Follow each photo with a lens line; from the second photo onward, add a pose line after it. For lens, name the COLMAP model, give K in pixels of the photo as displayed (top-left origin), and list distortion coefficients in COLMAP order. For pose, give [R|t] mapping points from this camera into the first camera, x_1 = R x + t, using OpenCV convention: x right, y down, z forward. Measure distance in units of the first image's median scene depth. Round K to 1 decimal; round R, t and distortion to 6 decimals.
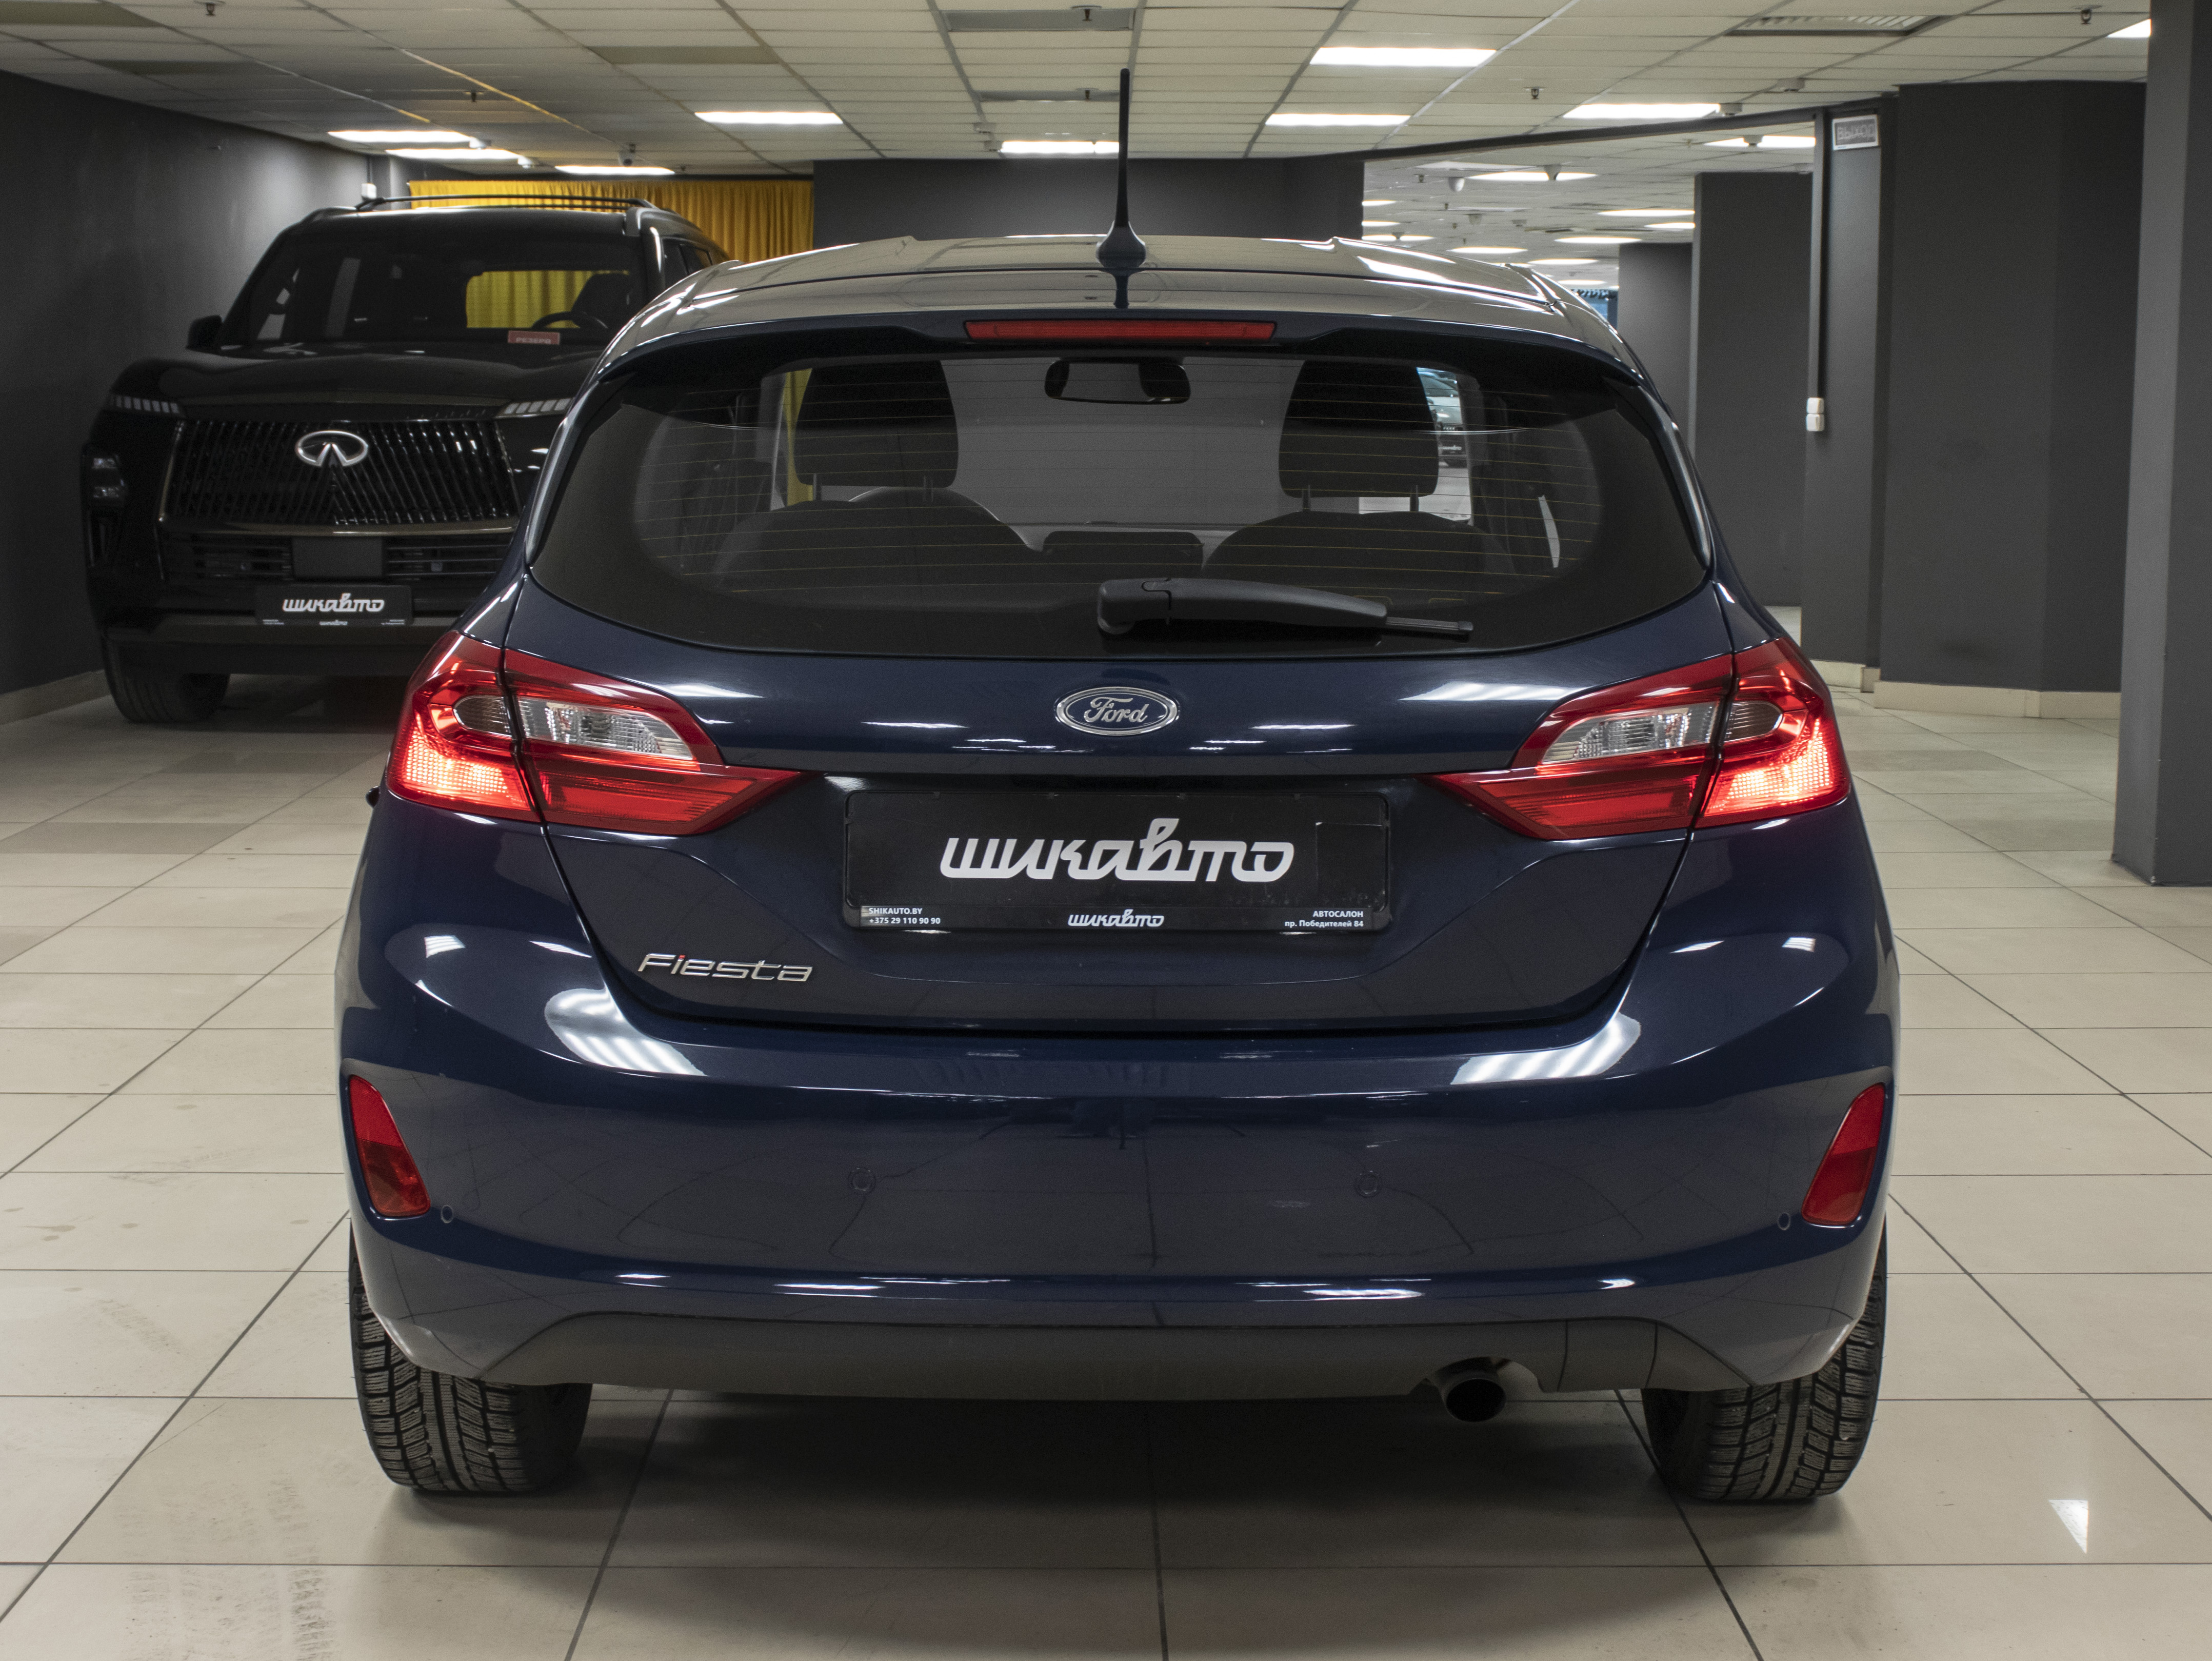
lens RADIAL K [[3313.7, 0, 1106.0], [0, 3313.7, 830.5], [0, 0, 1]] dist [-0.038050, -0.050538]
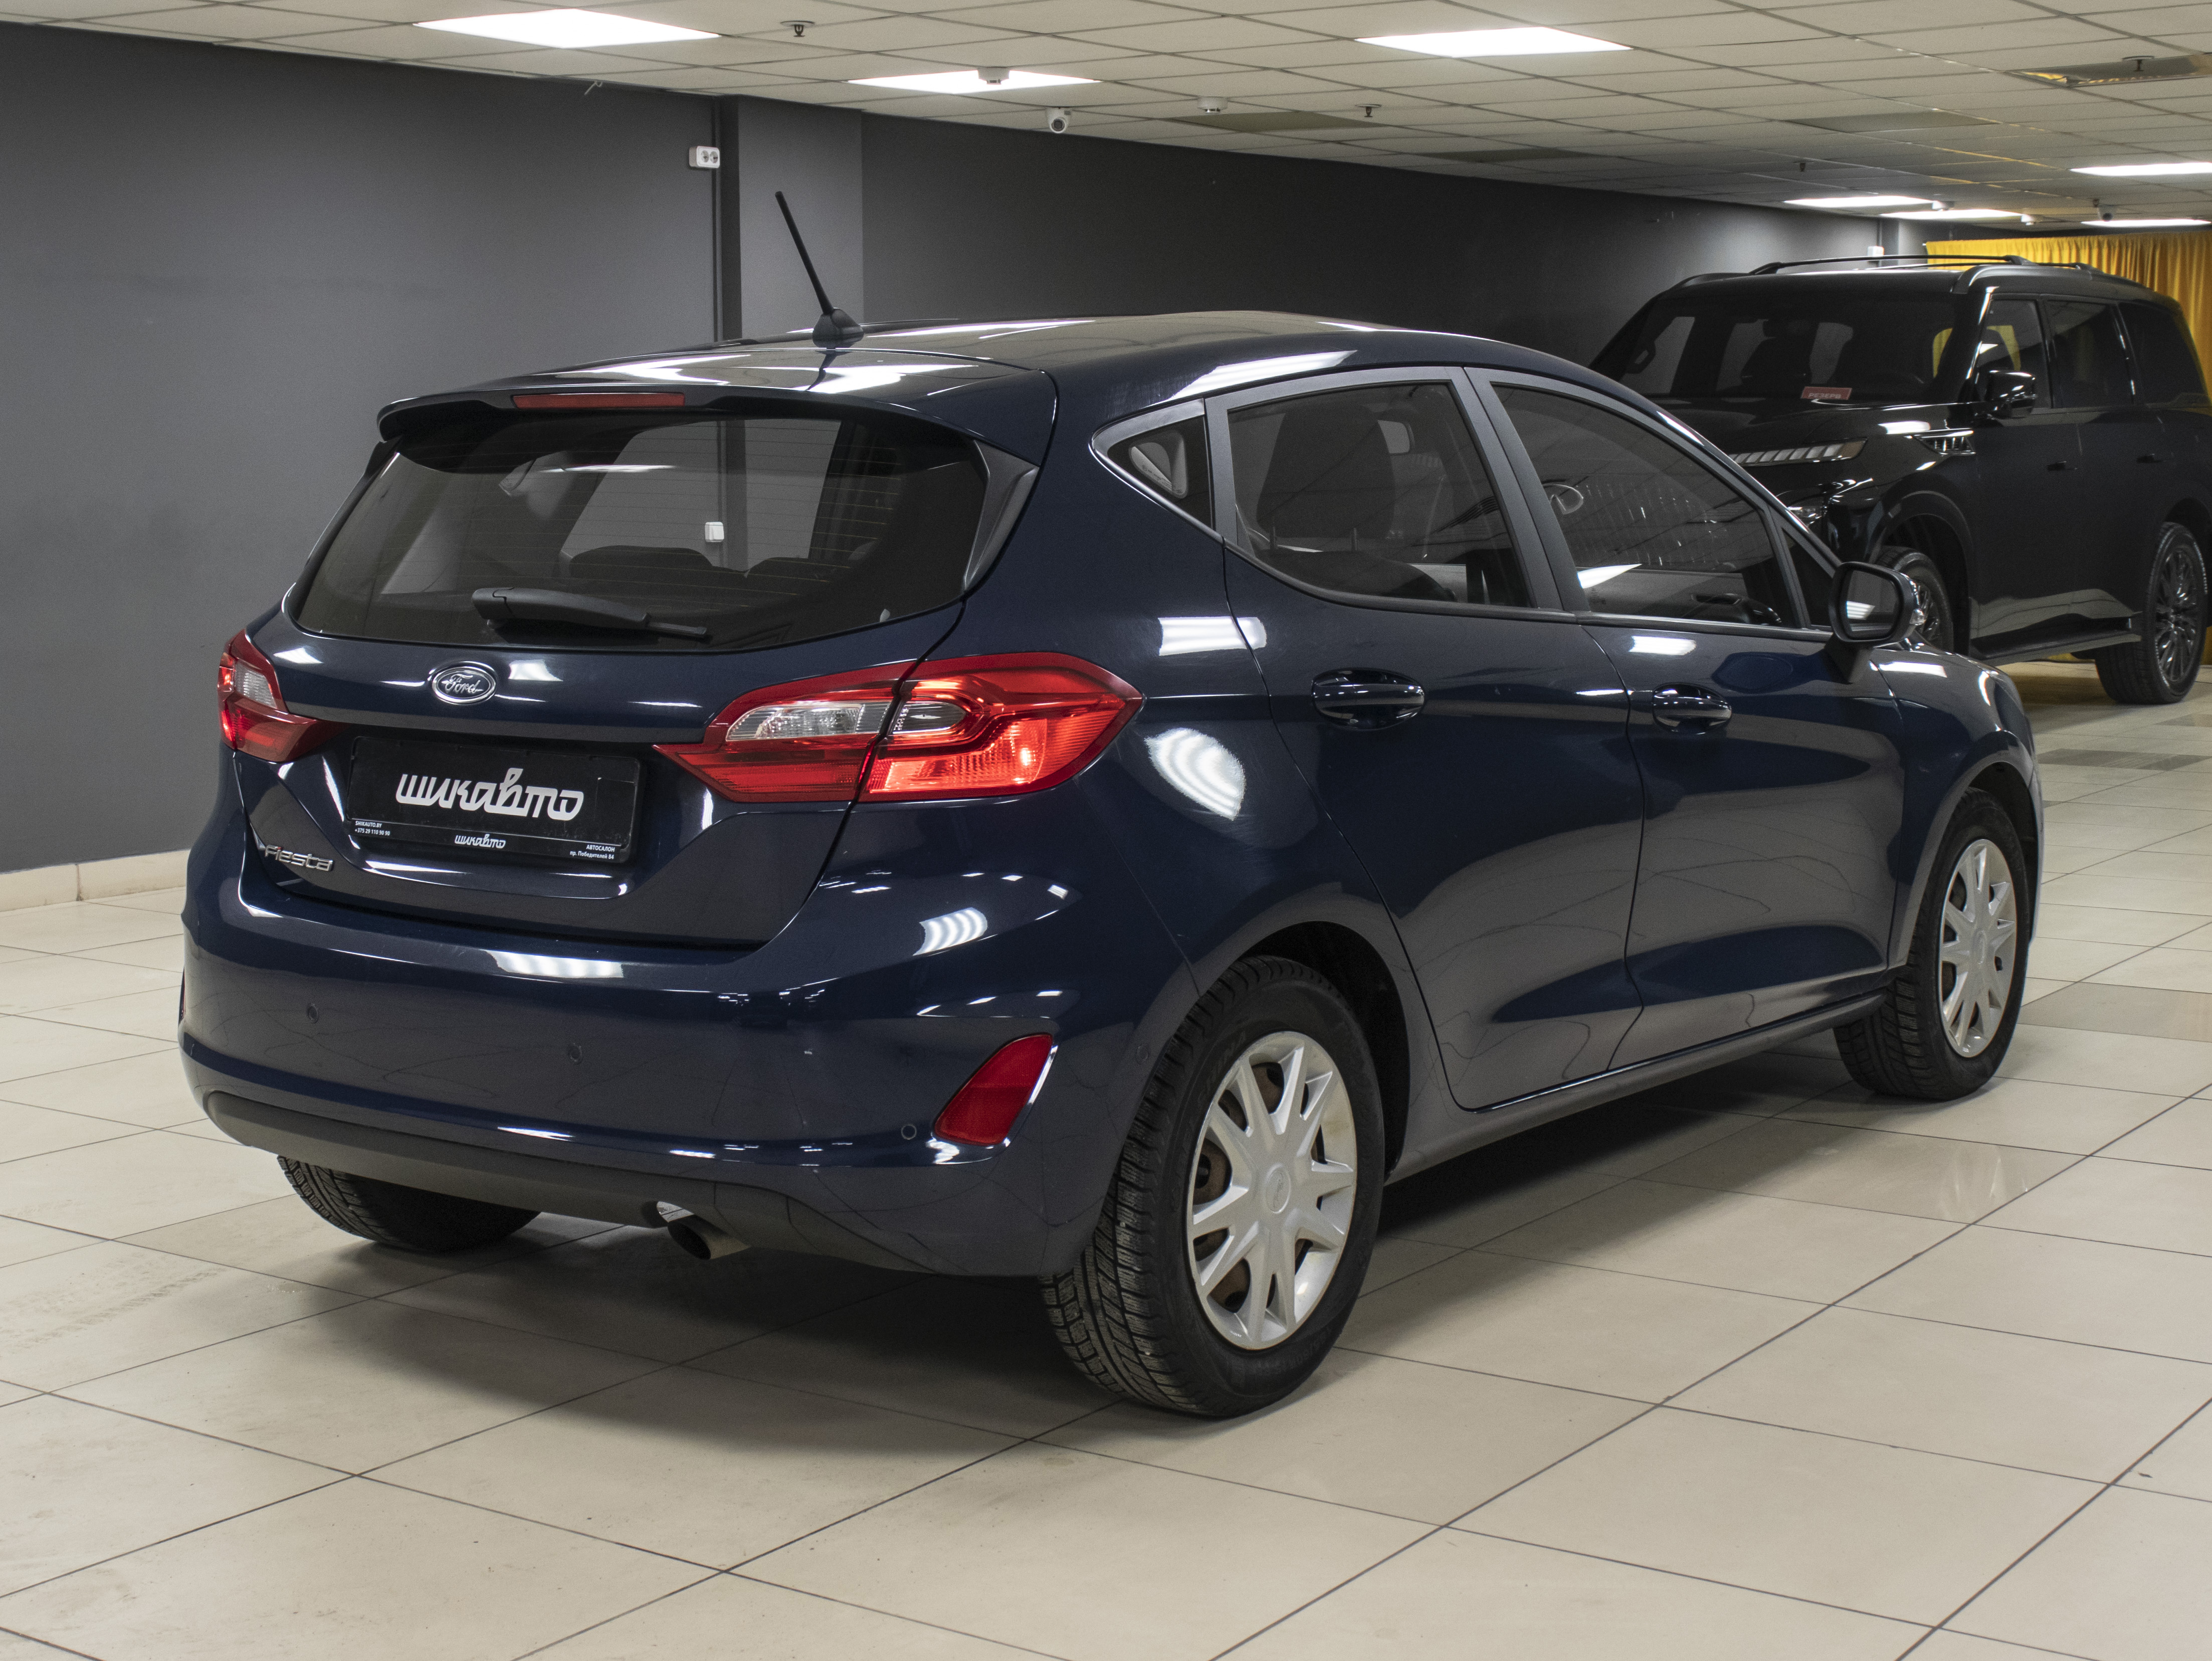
lens RADIAL K [[3224.6, 0, 1106.0], [0, 3224.6, 830.5], [0, 0, 1]] dist [-0.044829, -0.049285]
pose [[0.815845, 0.064725, -0.574637, 0.956198], [-0.070868, 0.997417, 0.011730, -0.010644], [0.573911, 0.031154, 0.818325, 0.079003]]
